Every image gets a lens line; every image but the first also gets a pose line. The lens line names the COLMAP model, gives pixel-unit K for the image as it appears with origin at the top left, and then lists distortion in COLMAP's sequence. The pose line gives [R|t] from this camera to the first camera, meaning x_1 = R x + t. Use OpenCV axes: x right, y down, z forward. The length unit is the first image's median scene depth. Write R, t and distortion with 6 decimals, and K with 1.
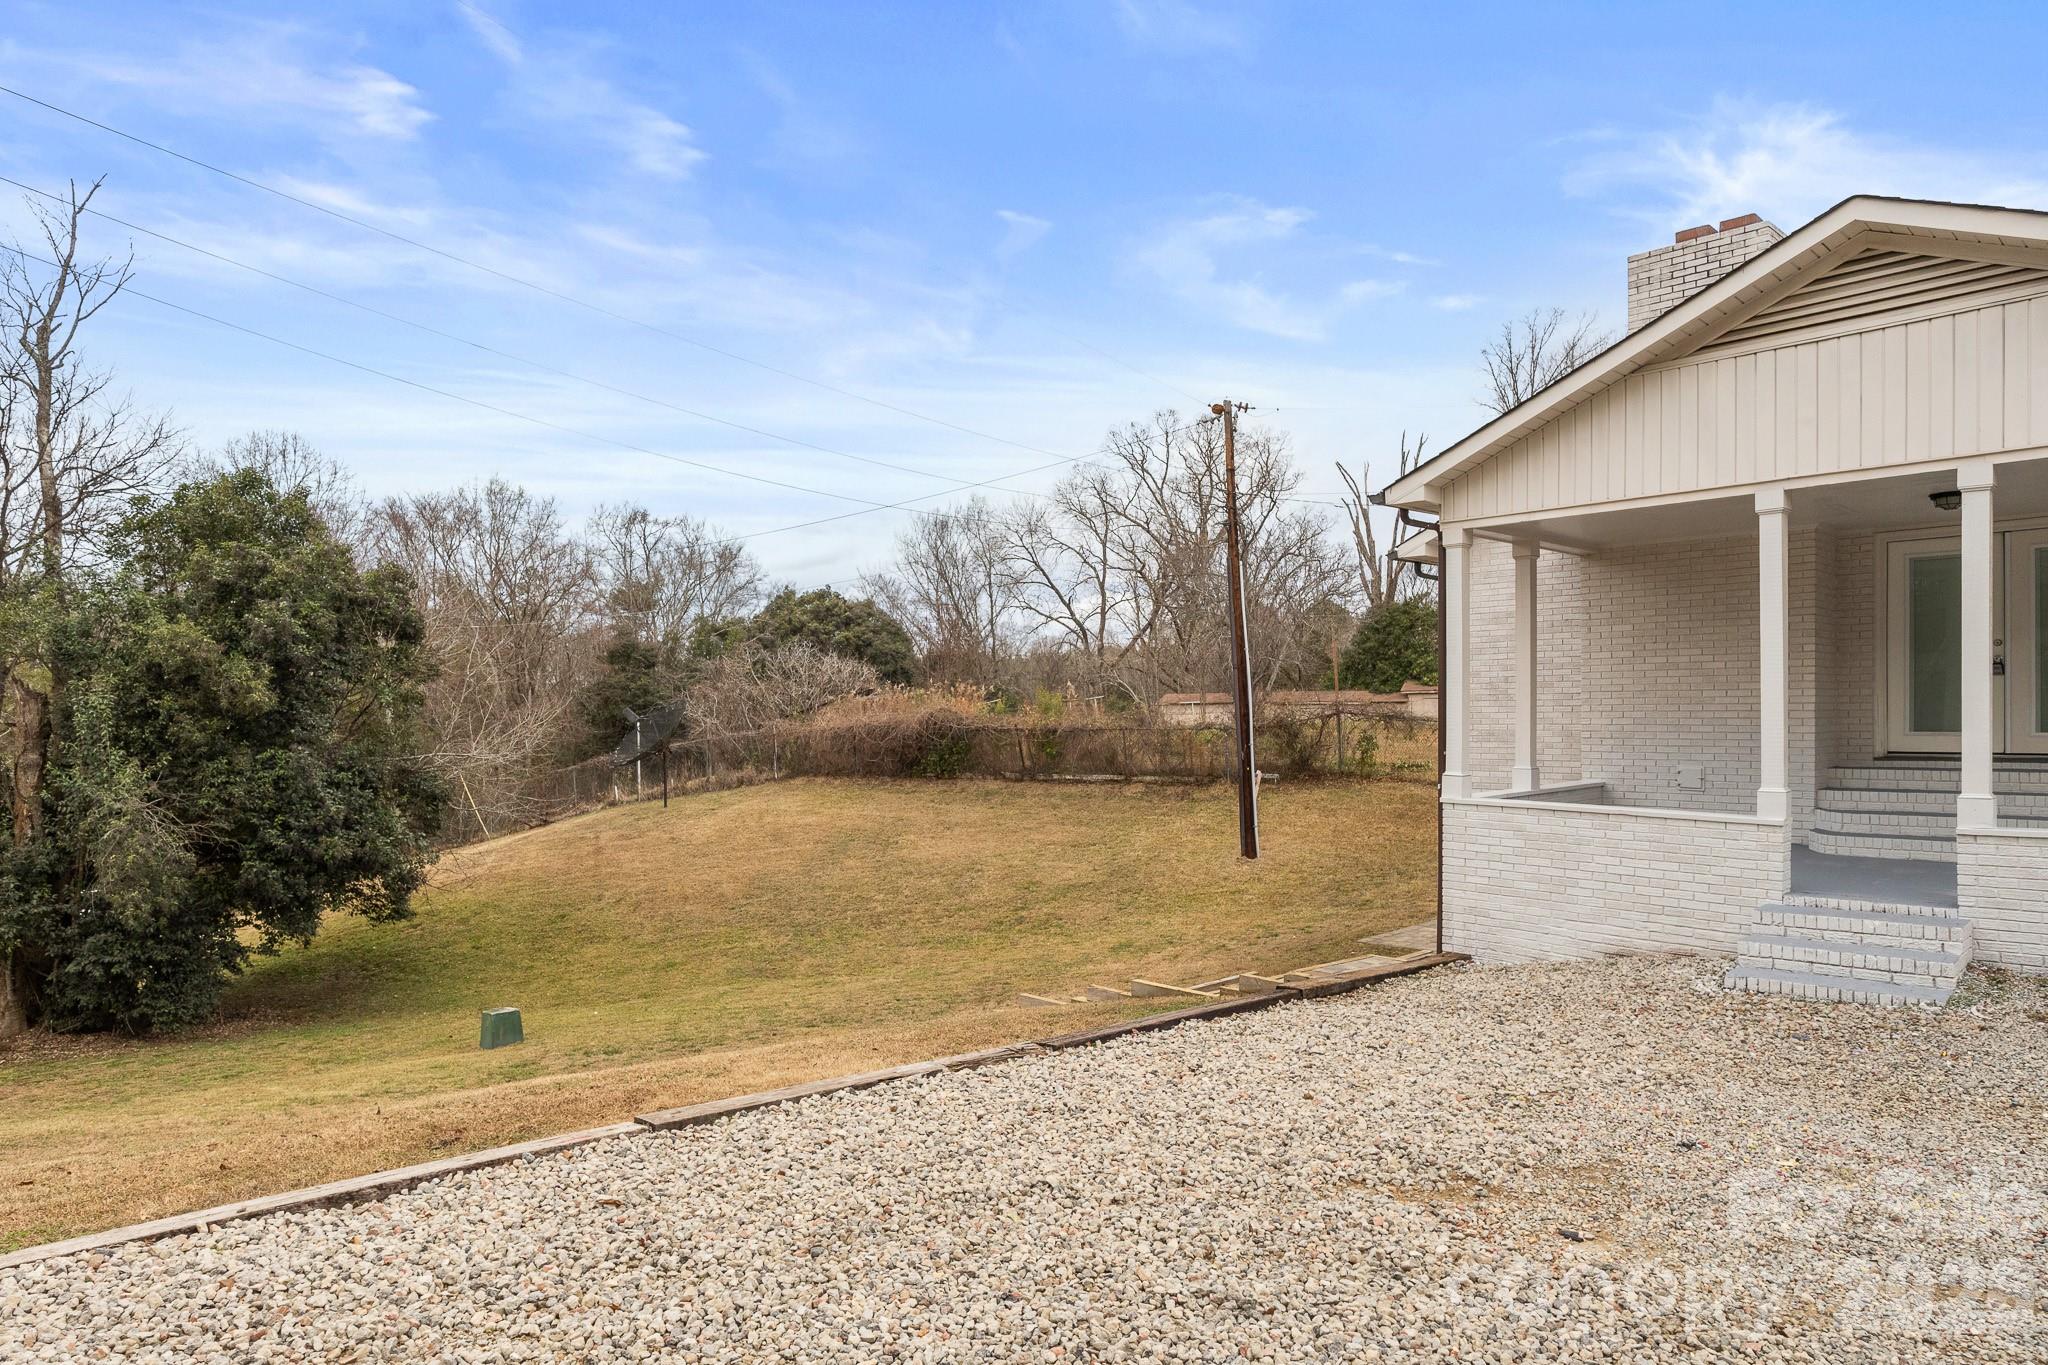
lens RADIAL K [[1233.1, 0, 1024.0], [0, 1233.1, 720.5], [0, 0, 1]] dist [0.000096, -0.000167]
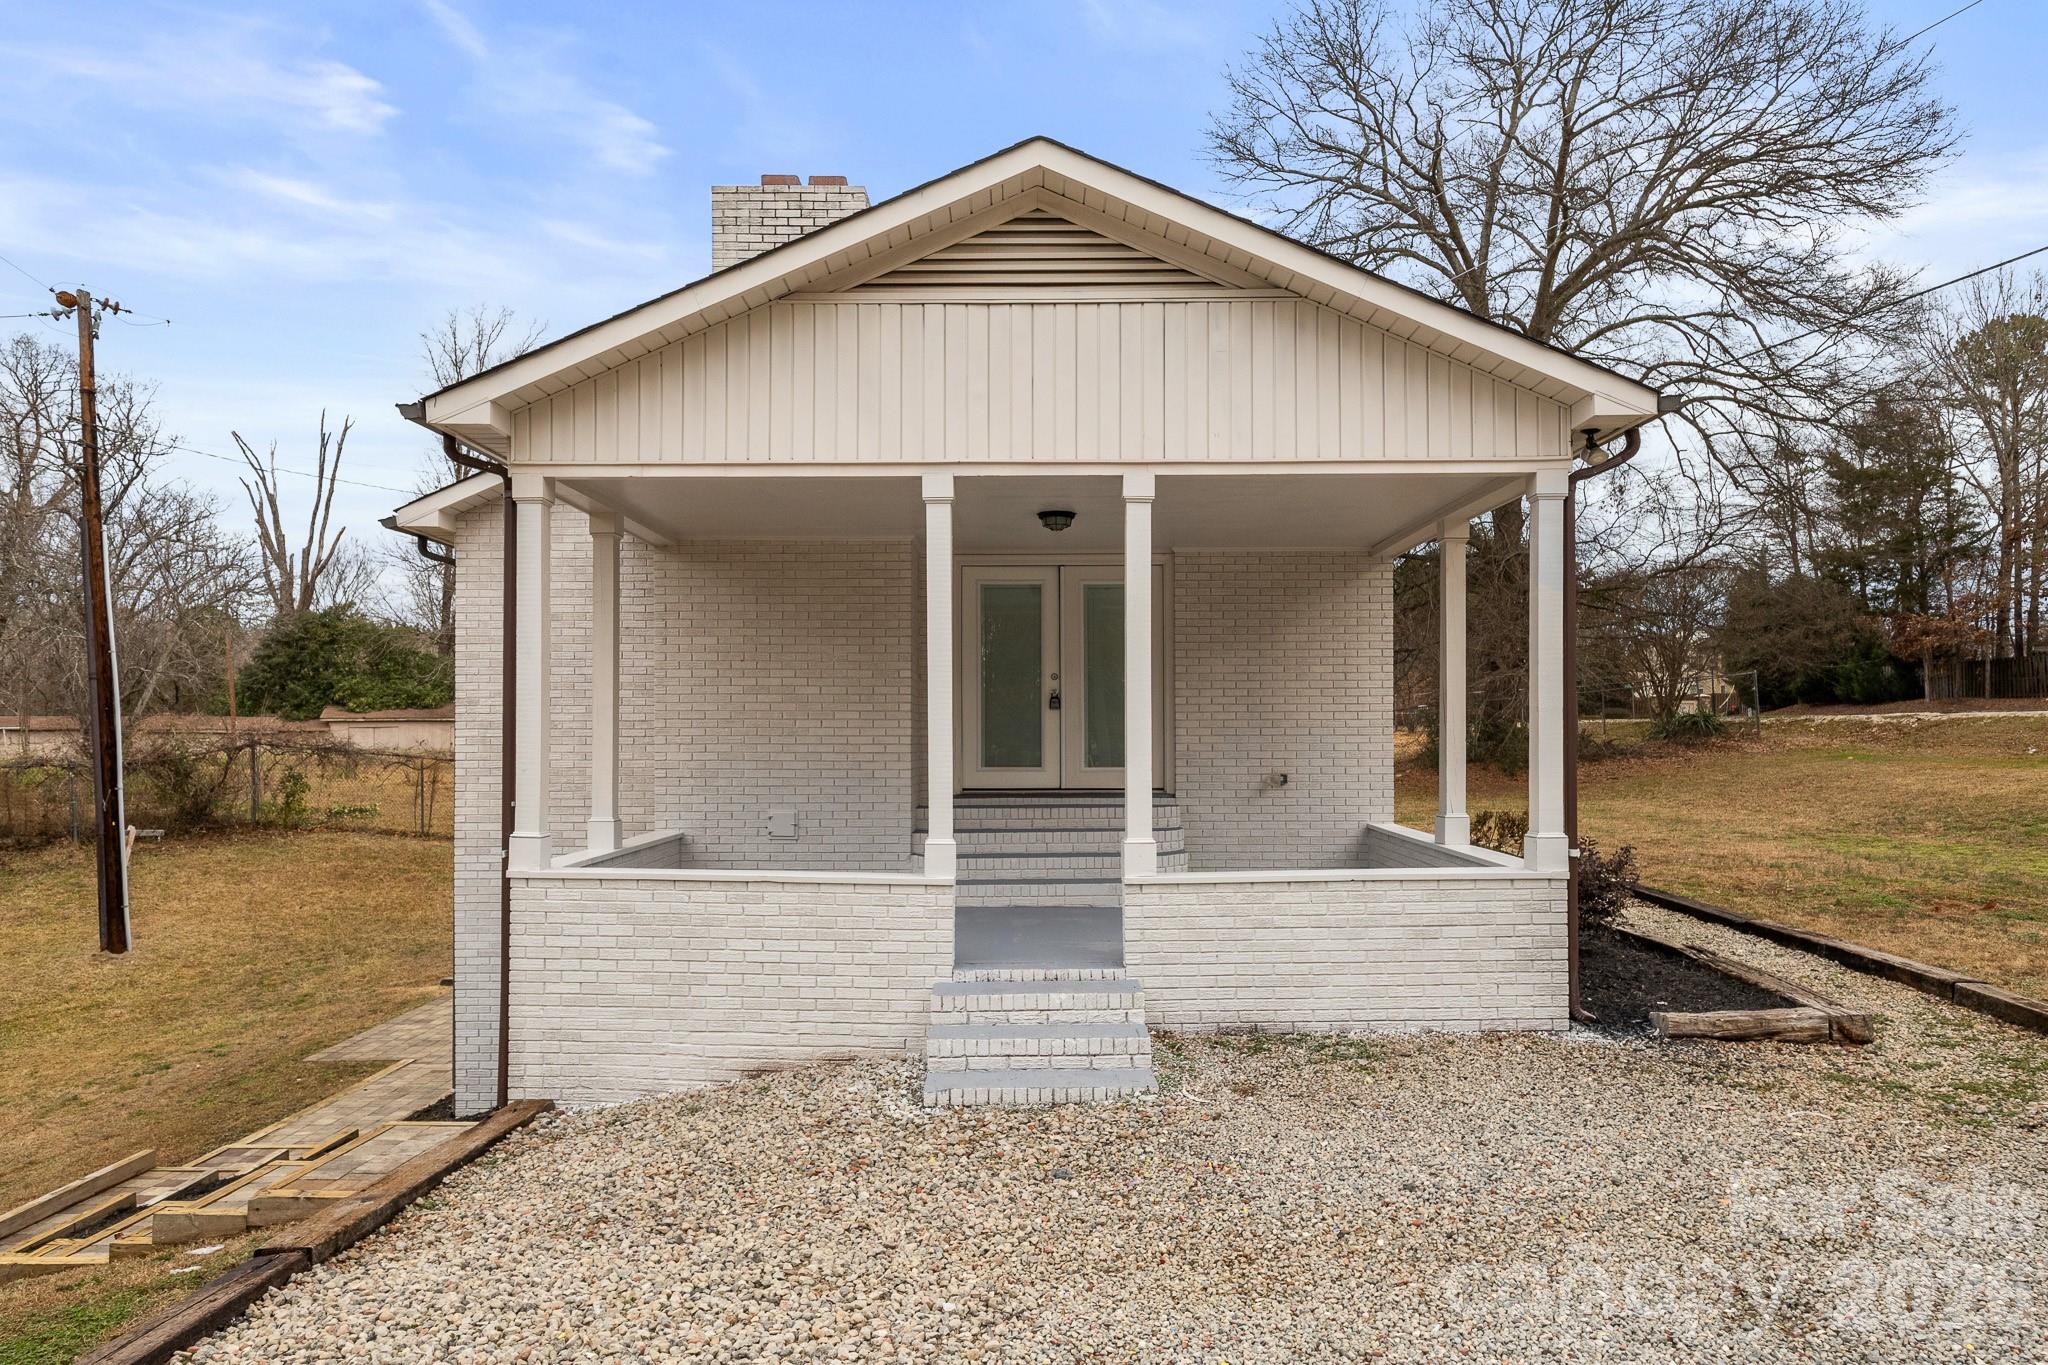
lens RADIAL K [[1310.8, 0, 1025.4], [0, 1310.8, 728.8], [0, 0, 1]] dist [0.006705, -0.003223]
pose [[0.696638, 0.013997, 0.717286, 0.017580], [-0.000493, 0.999819, -0.019031, -0.001274], [-0.717422, 0.012904, 0.696519, 0.258847]]
